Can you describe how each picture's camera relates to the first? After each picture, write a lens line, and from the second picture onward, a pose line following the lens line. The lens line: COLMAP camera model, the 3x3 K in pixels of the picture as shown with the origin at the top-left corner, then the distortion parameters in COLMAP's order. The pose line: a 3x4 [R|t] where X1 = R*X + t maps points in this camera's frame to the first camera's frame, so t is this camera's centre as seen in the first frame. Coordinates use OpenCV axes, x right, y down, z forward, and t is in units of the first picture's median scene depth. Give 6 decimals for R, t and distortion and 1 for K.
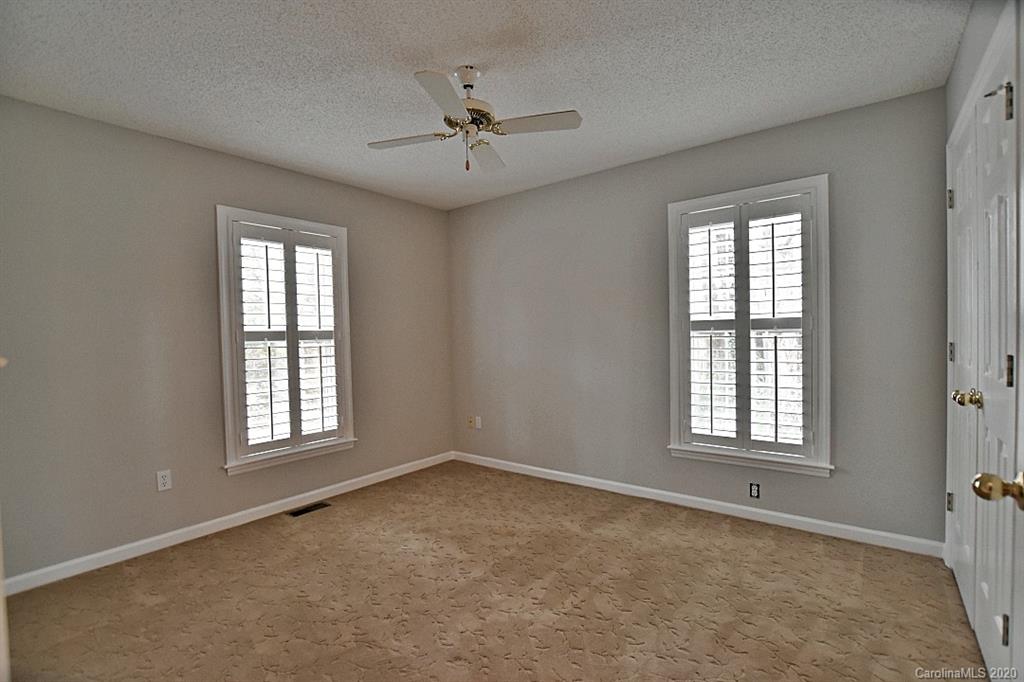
lens RADIAL K [[461.3, 0, 515.3], [0, 461.3, 349.0], [0, 0, 1]] dist [-0.043410, 0.000161]
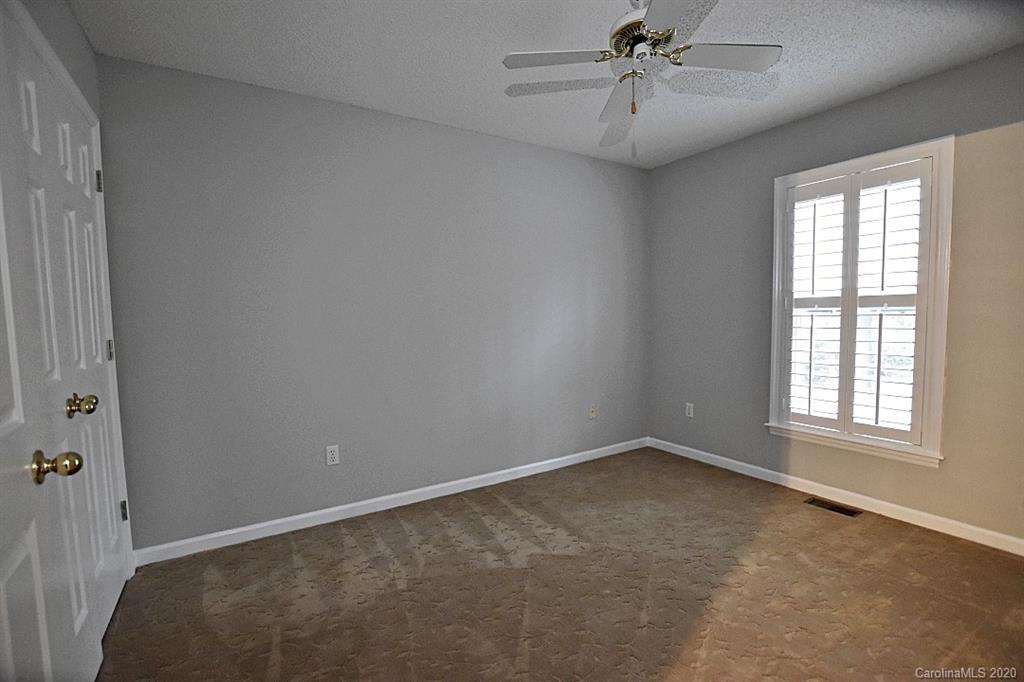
lens RADIAL K [[462.2, 0, 509.5], [0, 462.2, 346.0], [0, 0, 1]] dist [-0.020098, 0.000043]
pose [[-0.311079, 0.098609, -0.945255, 0.510708], [-0.007513, 0.994316, 0.106199, -0.033449], [0.950354, 0.040138, -0.308570, 0.669856]]
